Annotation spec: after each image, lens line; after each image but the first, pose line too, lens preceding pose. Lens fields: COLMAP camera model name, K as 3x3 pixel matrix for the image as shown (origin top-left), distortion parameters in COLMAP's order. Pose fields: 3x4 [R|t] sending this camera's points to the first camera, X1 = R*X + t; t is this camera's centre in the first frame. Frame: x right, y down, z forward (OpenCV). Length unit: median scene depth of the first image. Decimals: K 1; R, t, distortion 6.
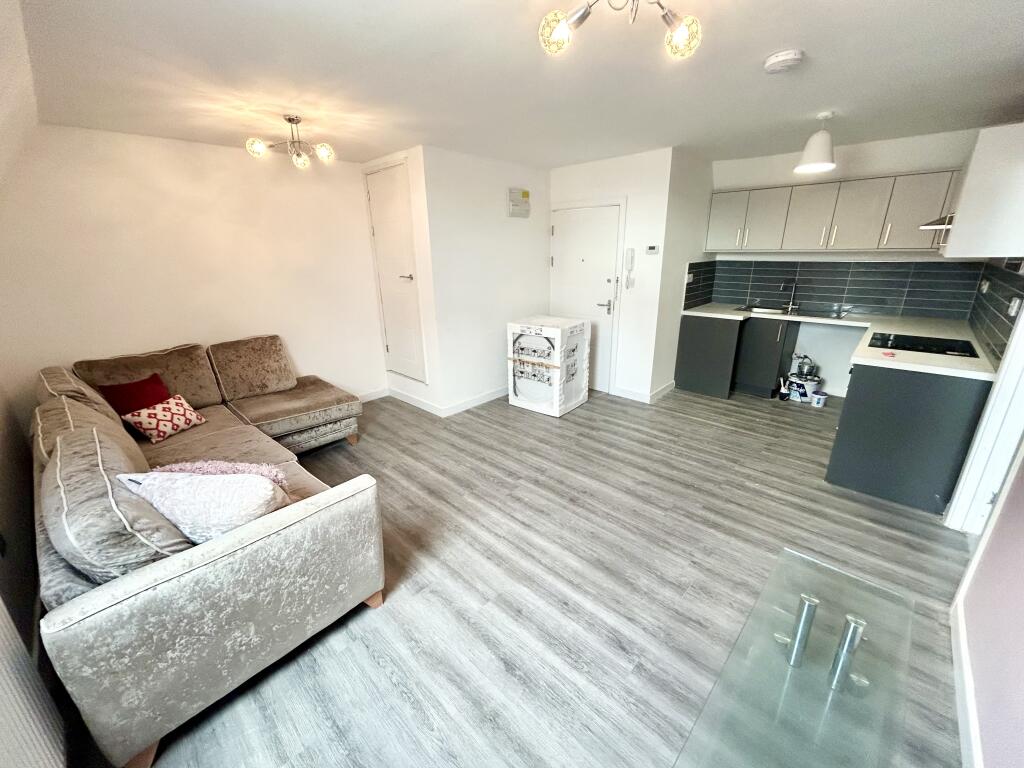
lens RADIAL K [[412.6, 0, 512.8], [0, 412.6, 383.4], [0, 0, 1]] dist [0.001073, 0.000713]
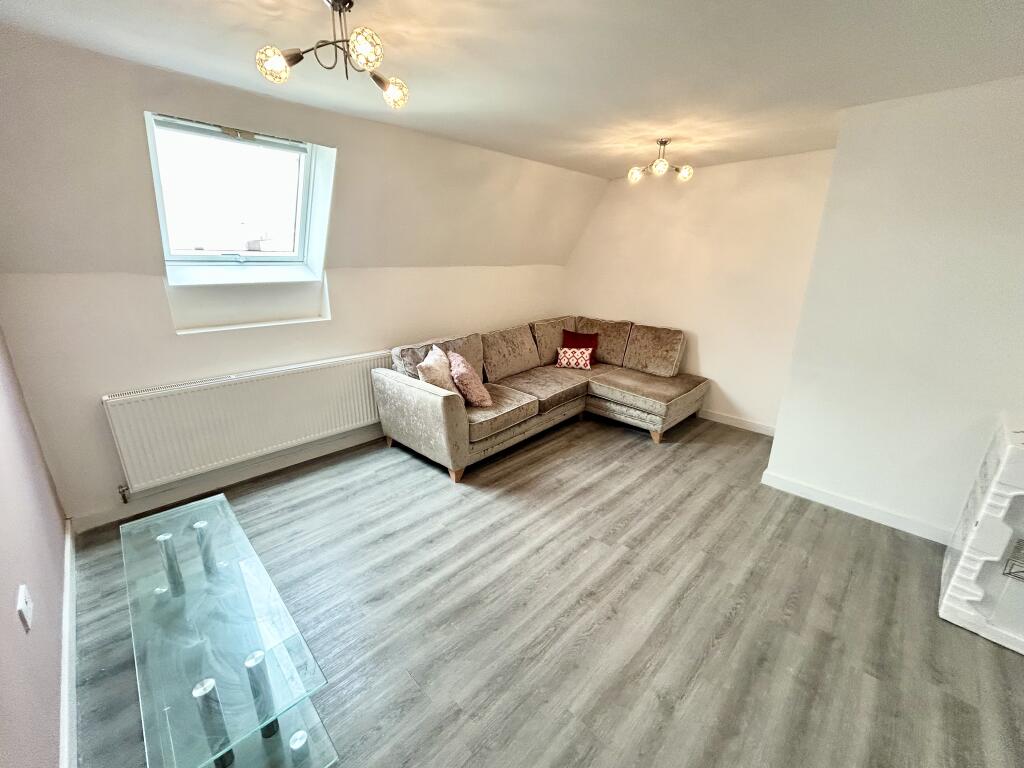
lens RADIAL K [[412.6, 0, 513.0], [0, 412.6, 384.6], [0, 0, 1]] dist [0.001073, 0.000713]
pose [[-0.019768, 0.312392, -0.949748, 0.652742], [-0.323533, 0.896824, 0.301718, -0.207199], [0.946010, 0.313239, 0.083340, 0.610272]]
